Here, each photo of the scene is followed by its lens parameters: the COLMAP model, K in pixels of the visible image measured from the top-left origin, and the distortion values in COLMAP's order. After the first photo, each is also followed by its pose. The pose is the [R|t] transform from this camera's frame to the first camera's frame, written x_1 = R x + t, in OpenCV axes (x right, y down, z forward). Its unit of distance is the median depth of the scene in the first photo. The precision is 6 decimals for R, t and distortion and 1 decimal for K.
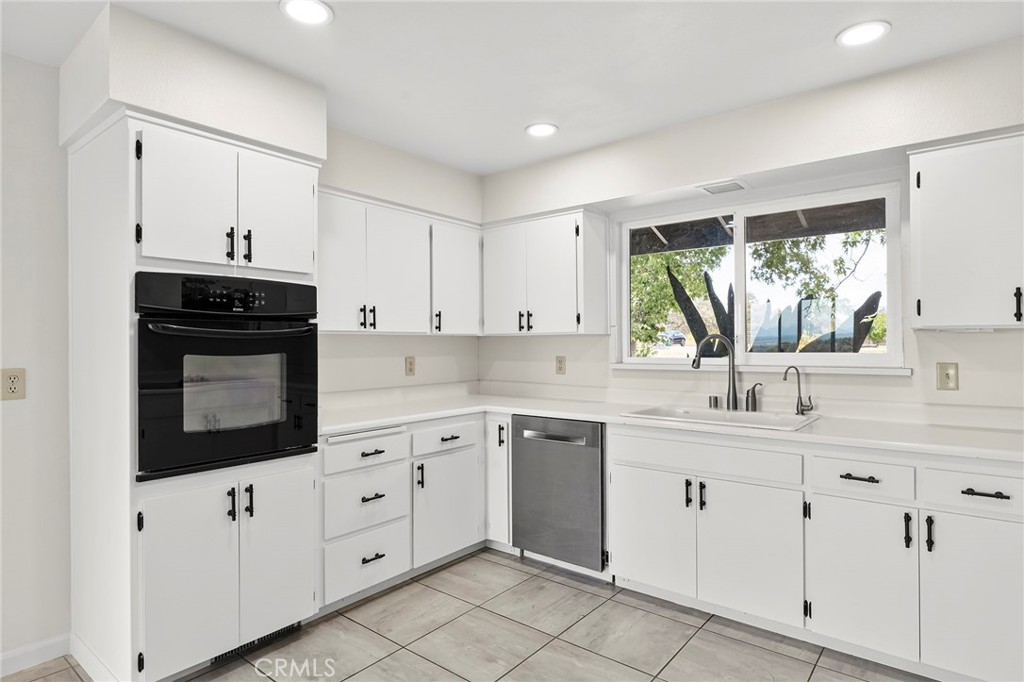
lens RADIAL K [[557.9, 0, 509.8], [0, 557.9, 338.0], [0, 0, 1]] dist [0.001188, -0.000605]
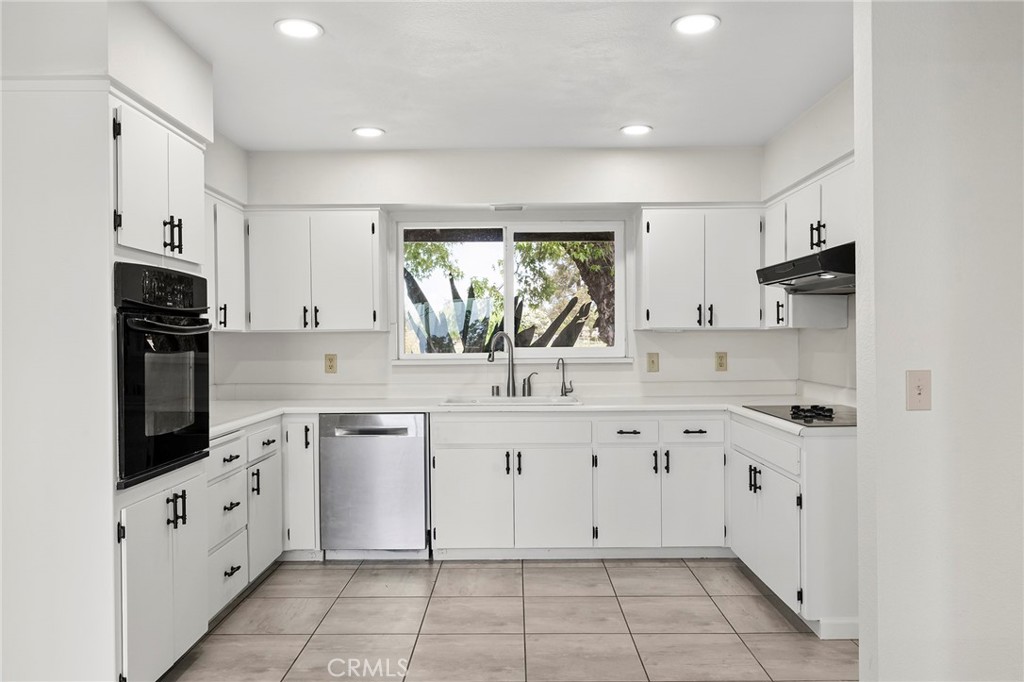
lens RADIAL K [[742.3, 0, 513.5], [0, 742.3, 341.9], [0, 0, 1]] dist [0.002444, 0.002121]
pose [[0.782663, -0.002946, 0.622439, -0.594699], [-0.003243, 0.999956, 0.008810, -0.000234], [-0.622438, -0.008914, 0.782619, -0.238124]]
